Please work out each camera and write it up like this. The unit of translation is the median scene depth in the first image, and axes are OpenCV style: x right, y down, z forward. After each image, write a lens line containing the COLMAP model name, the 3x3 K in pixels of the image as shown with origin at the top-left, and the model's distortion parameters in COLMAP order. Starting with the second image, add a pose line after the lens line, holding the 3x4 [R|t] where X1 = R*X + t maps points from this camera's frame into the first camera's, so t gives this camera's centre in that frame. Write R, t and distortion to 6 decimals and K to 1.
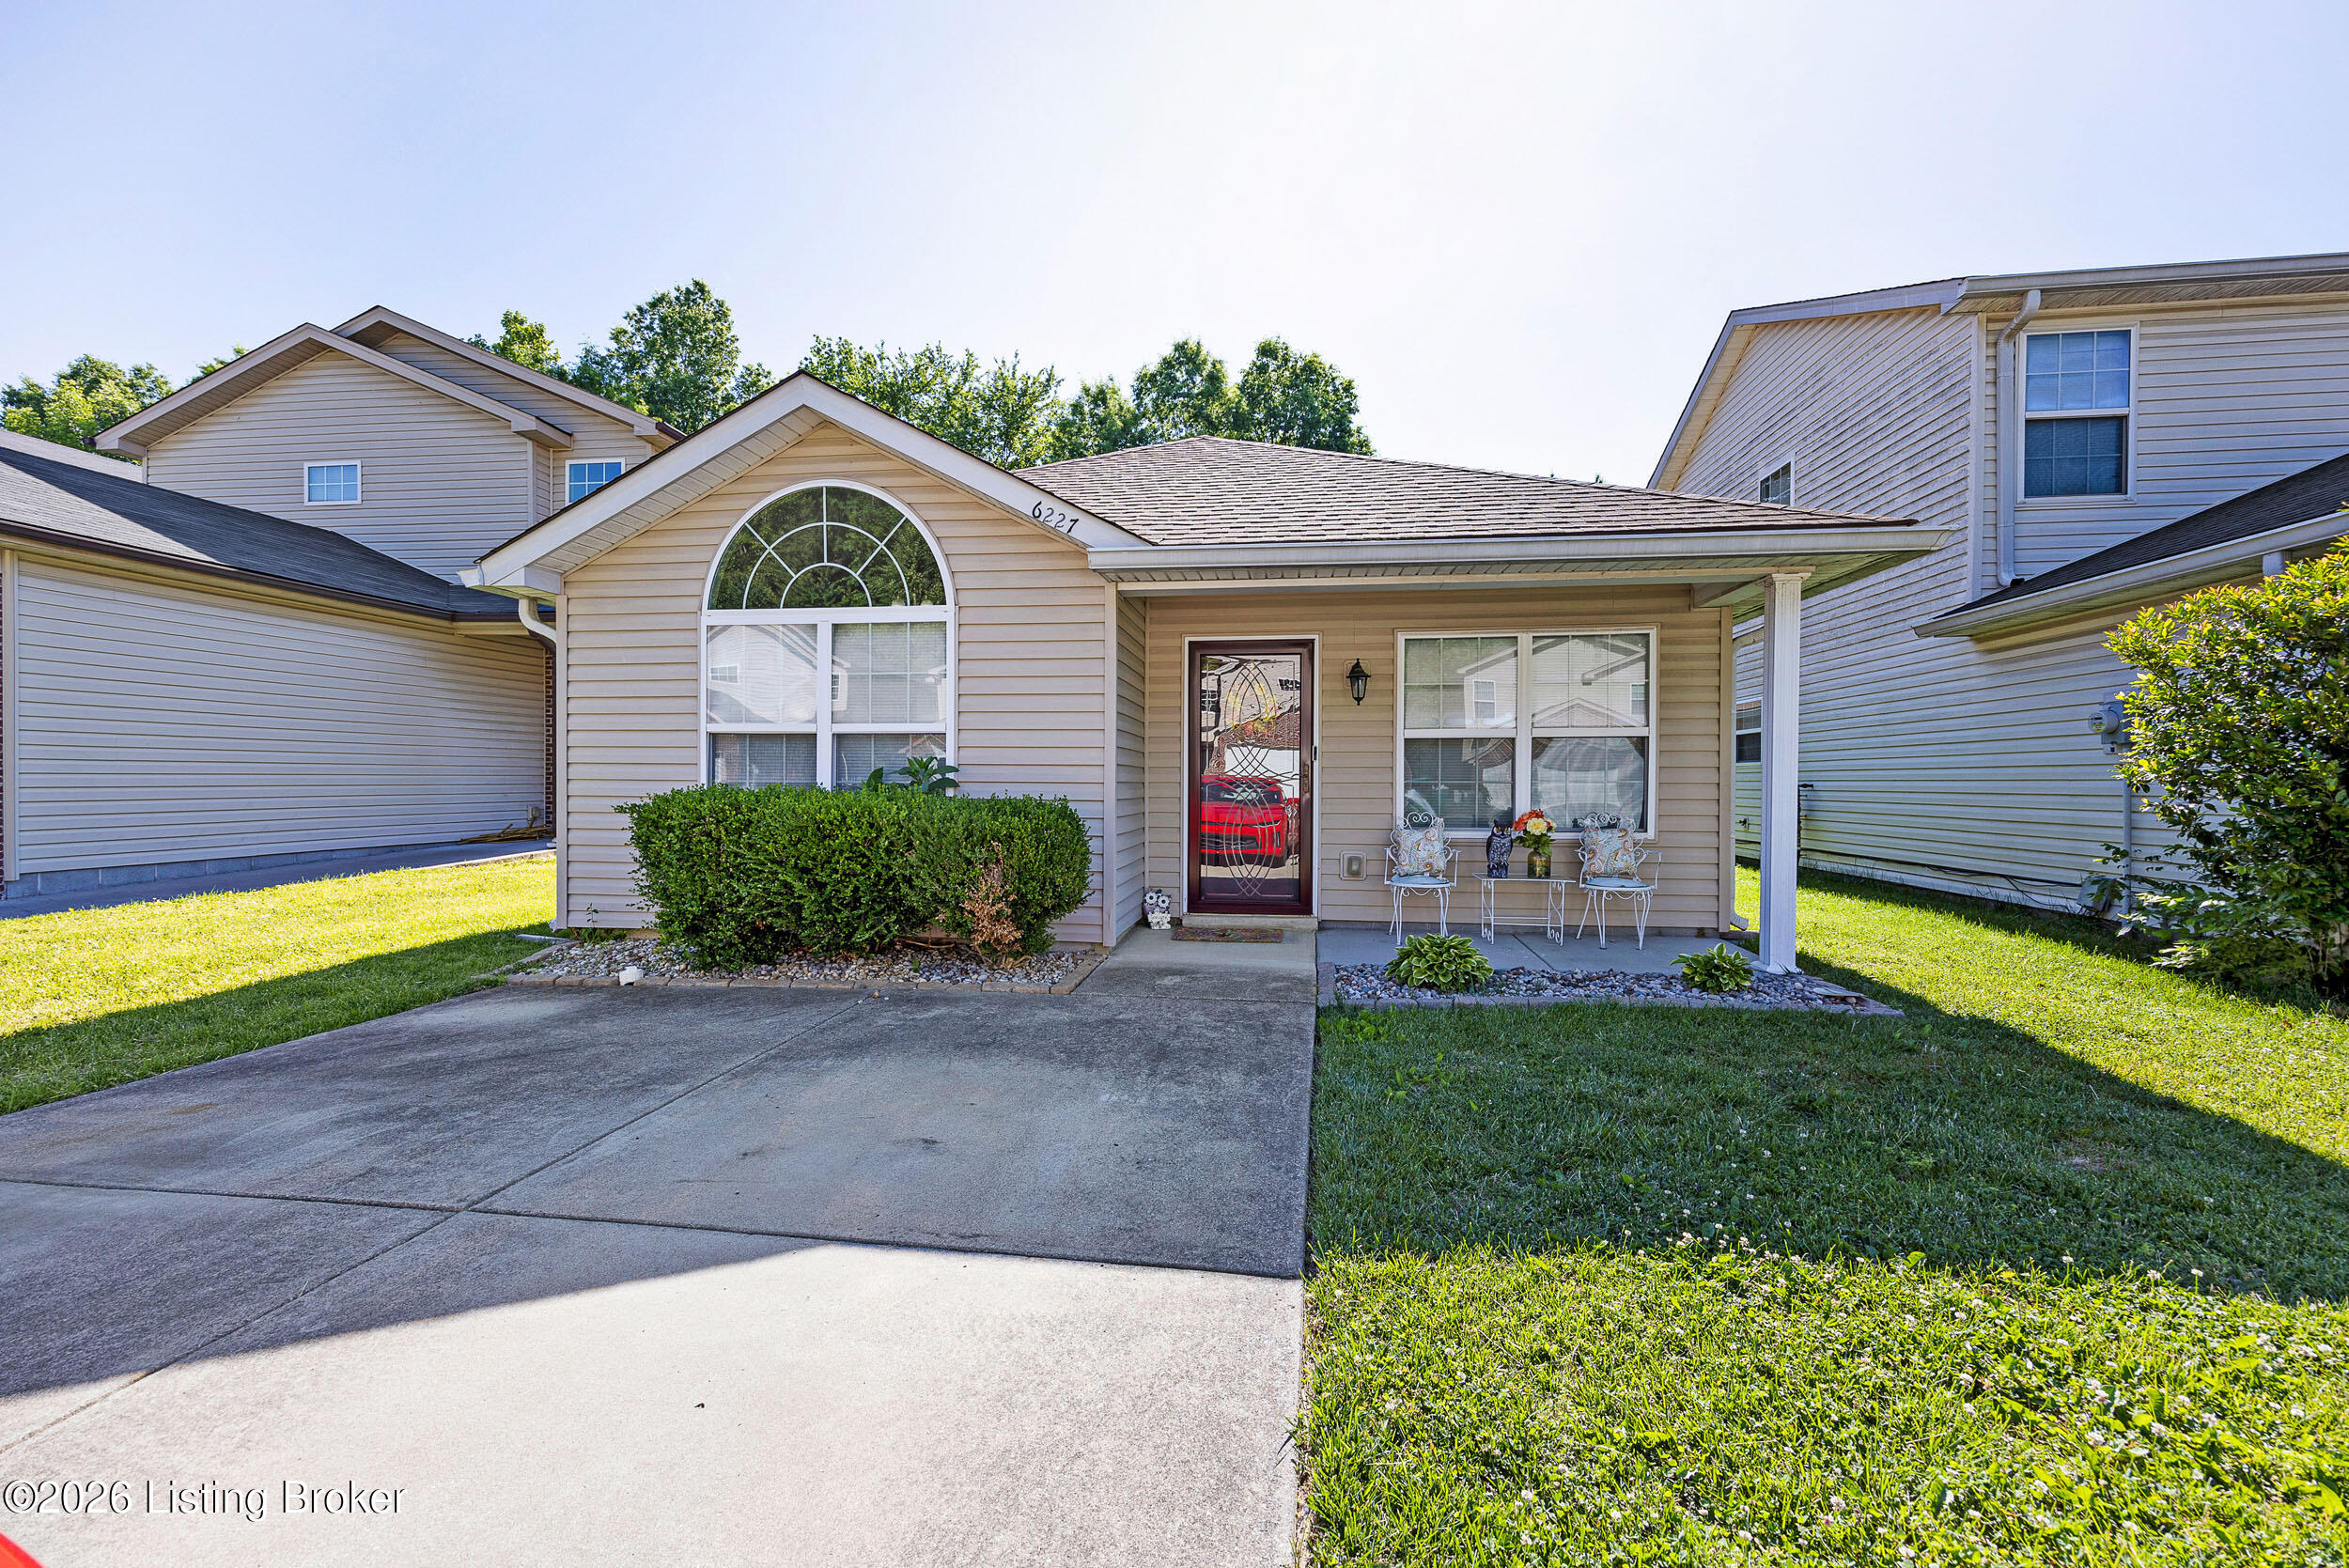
lens RADIAL K [[962.3, 0, 1175.3], [0, 962.3, 781.6], [0, 0, 1]] dist [0.005351, -0.000508]
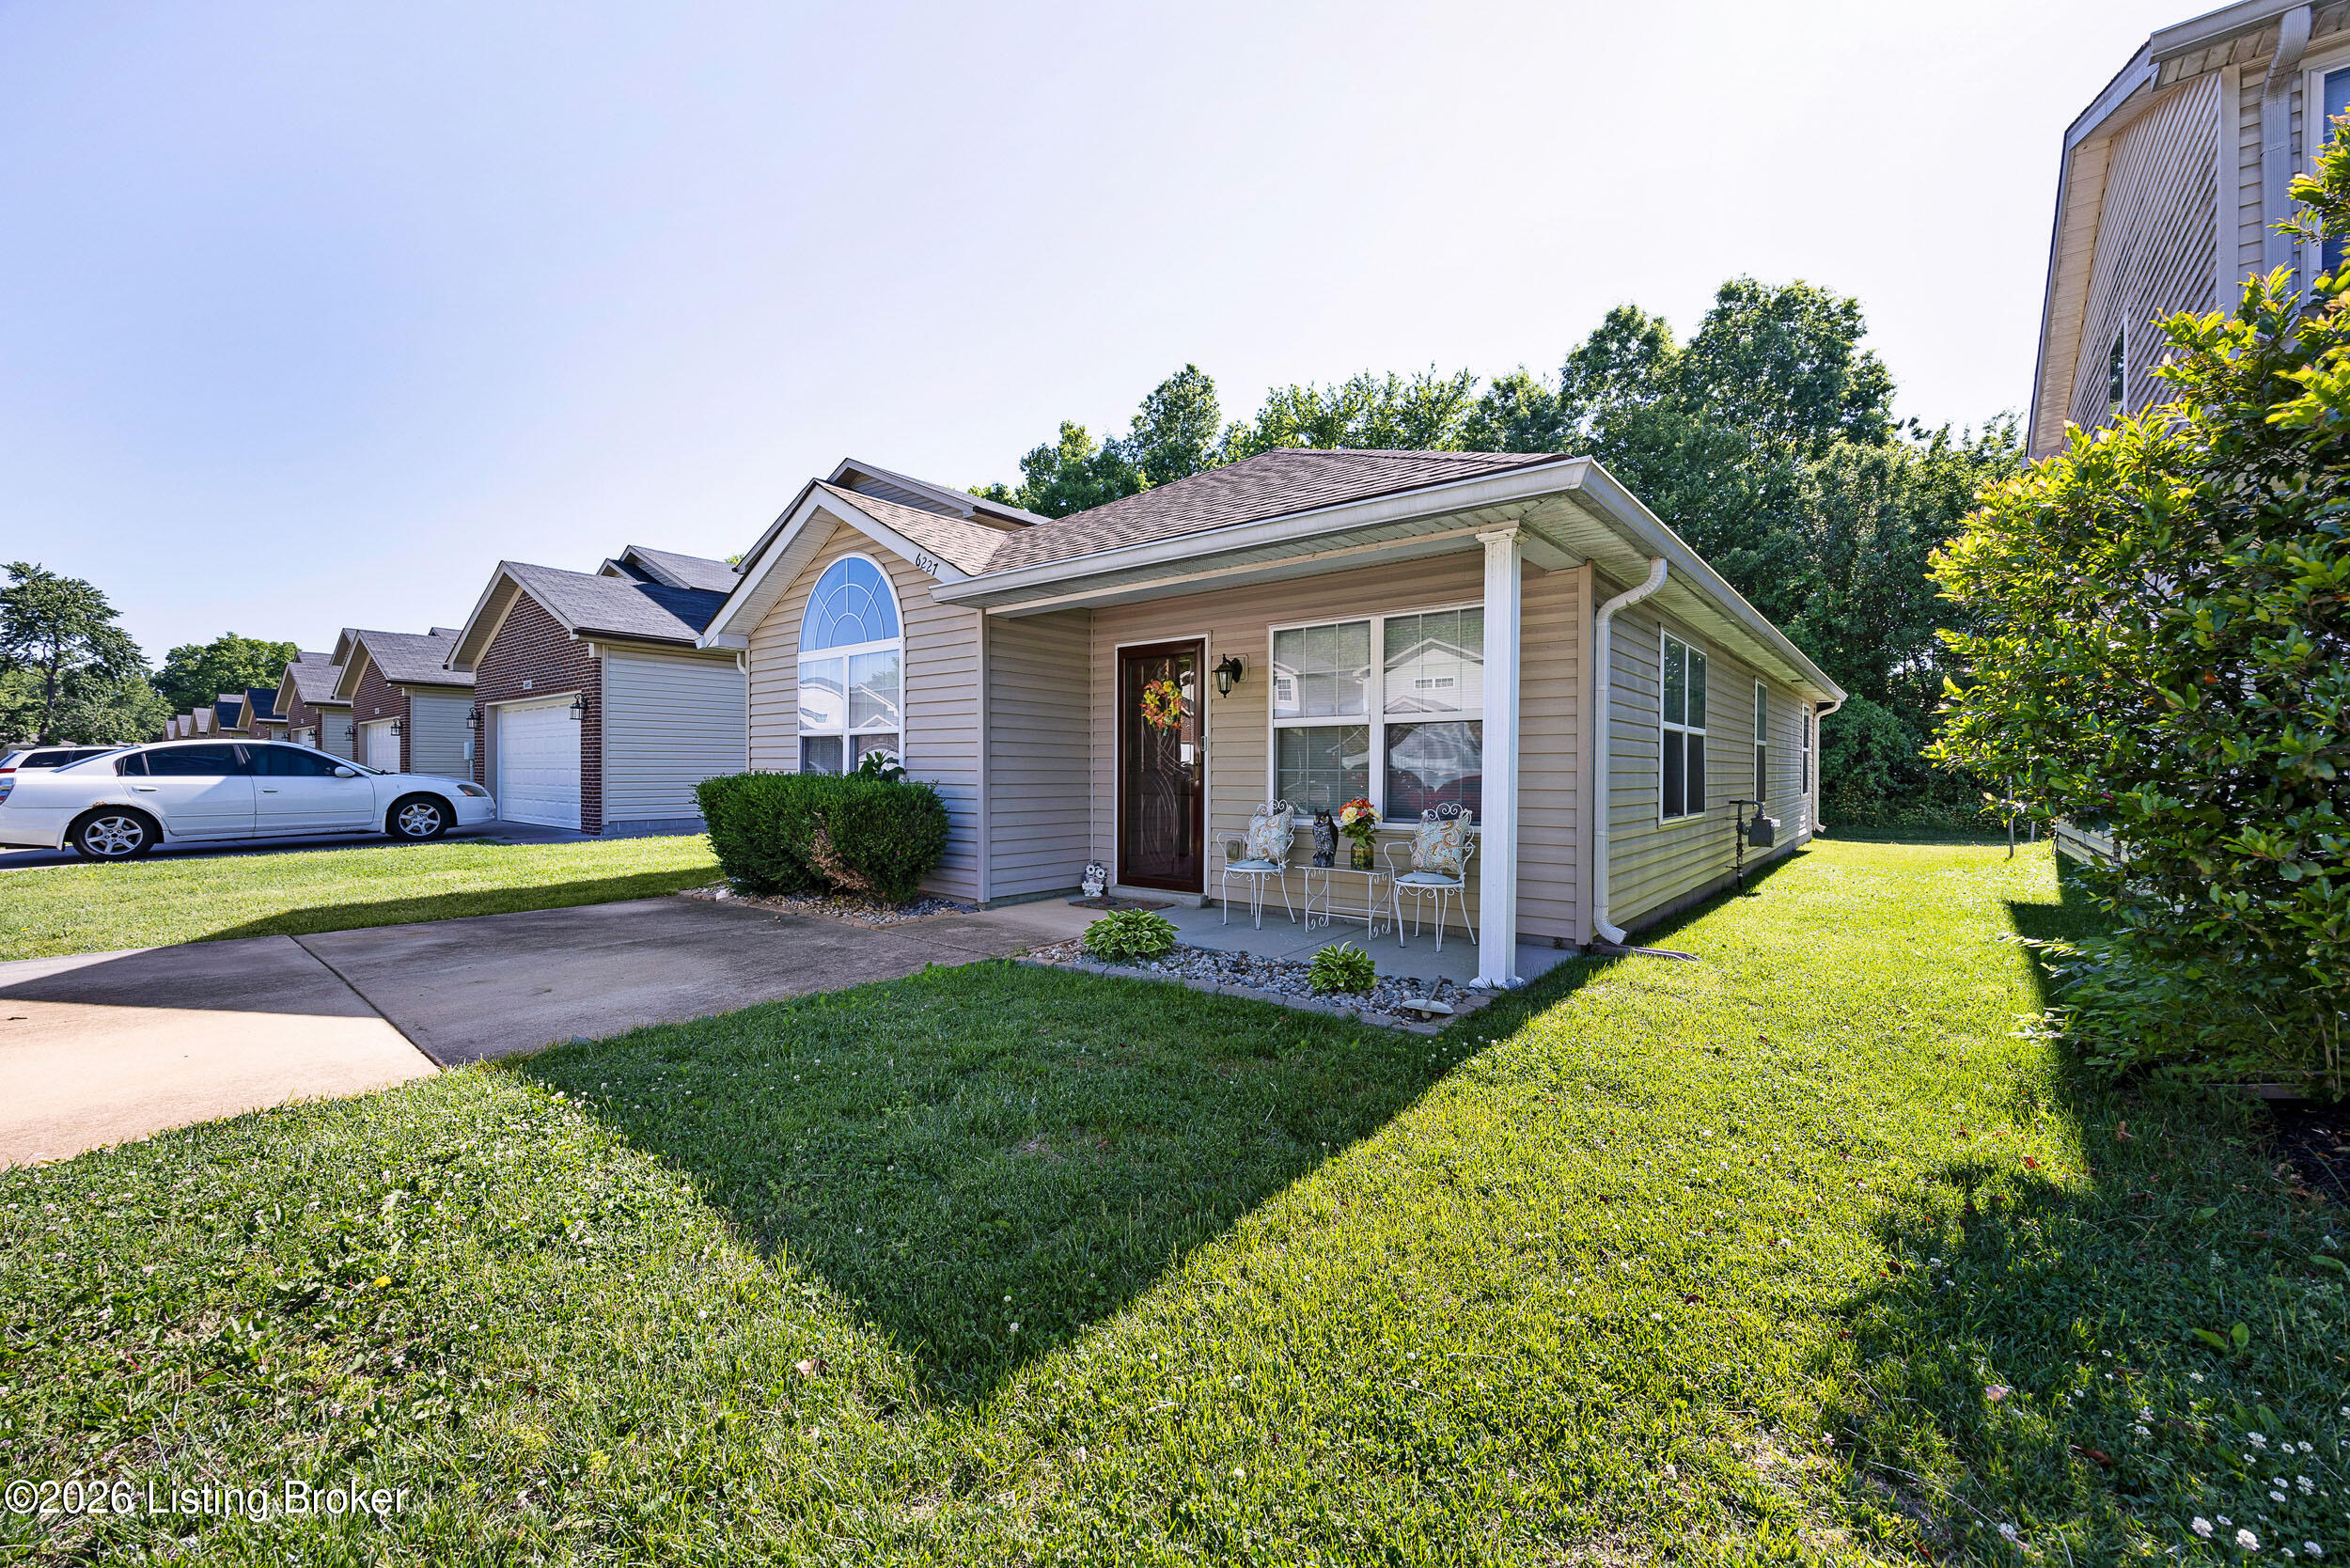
lens RADIAL K [[902.5, 0, 1173.5], [0, 902.5, 766.0], [0, 0, 1]] dist [-0.006727, -0.000436]
pose [[0.852236, -0.003465, -0.523146, 0.647861], [-0.000588, 0.999971, -0.007581, 0.003165], [0.523157, 0.006768, 0.852209, 0.120877]]
